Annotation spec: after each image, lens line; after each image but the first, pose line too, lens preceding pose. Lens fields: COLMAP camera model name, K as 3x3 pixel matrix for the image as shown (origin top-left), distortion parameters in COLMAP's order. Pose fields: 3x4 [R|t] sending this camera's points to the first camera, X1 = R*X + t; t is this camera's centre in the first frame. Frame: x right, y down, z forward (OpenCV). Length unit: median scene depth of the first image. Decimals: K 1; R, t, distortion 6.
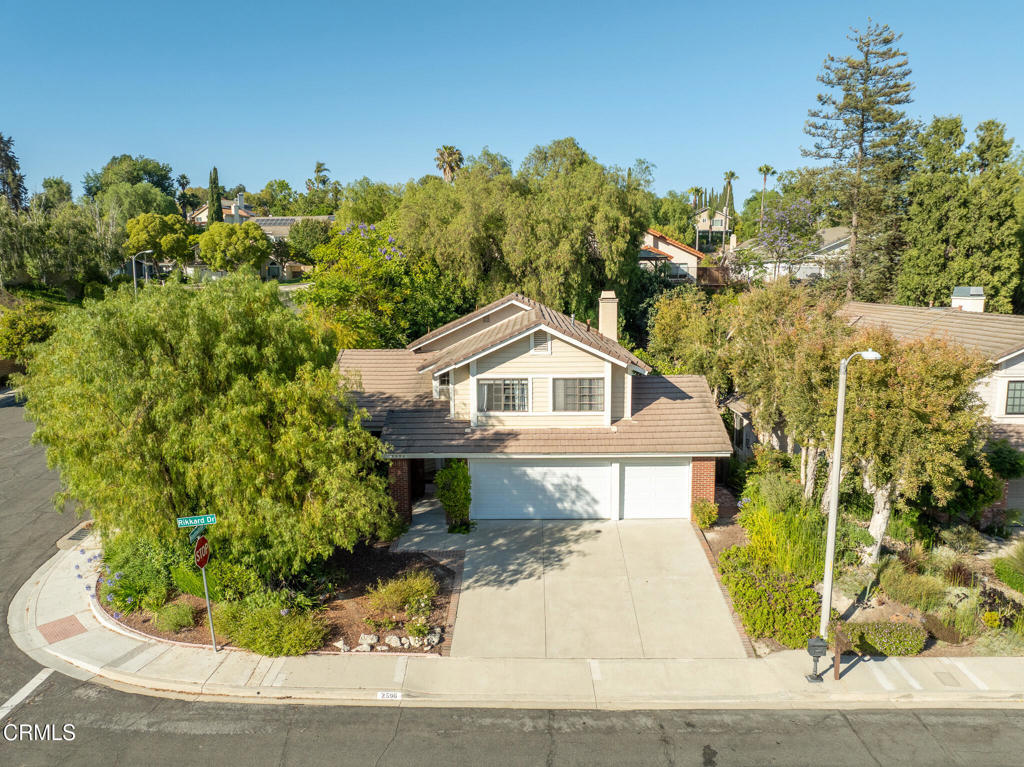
lens RADIAL K [[720.5, 0, 510.6], [0, 720.5, 385.1], [0, 0, 1]] dist [-0.039614, -0.000839]
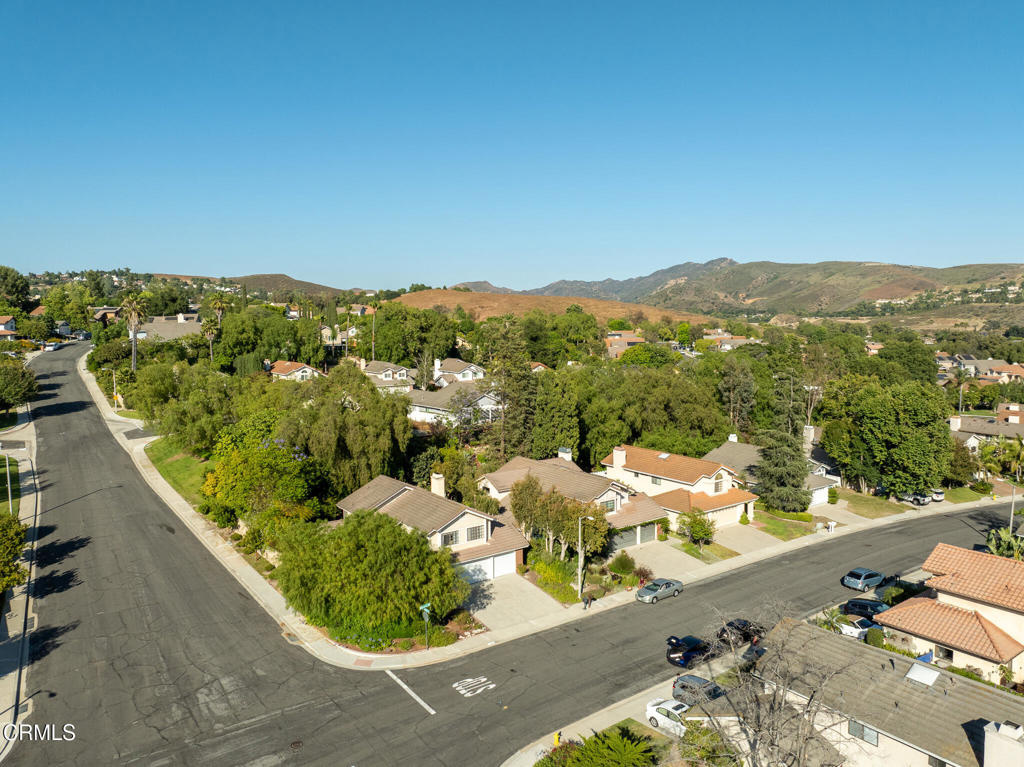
lens RADIAL K [[720.5, 0, 512.1], [0, 720.5, 383.4], [0, 0, 1]] dist [-0.039614, -0.000839]
pose [[0.800849, -0.053546, 0.596467, -1.341111], [0.094581, 0.994804, -0.037685, -0.420494], [-0.591350, 0.086595, 0.801752, -1.217141]]
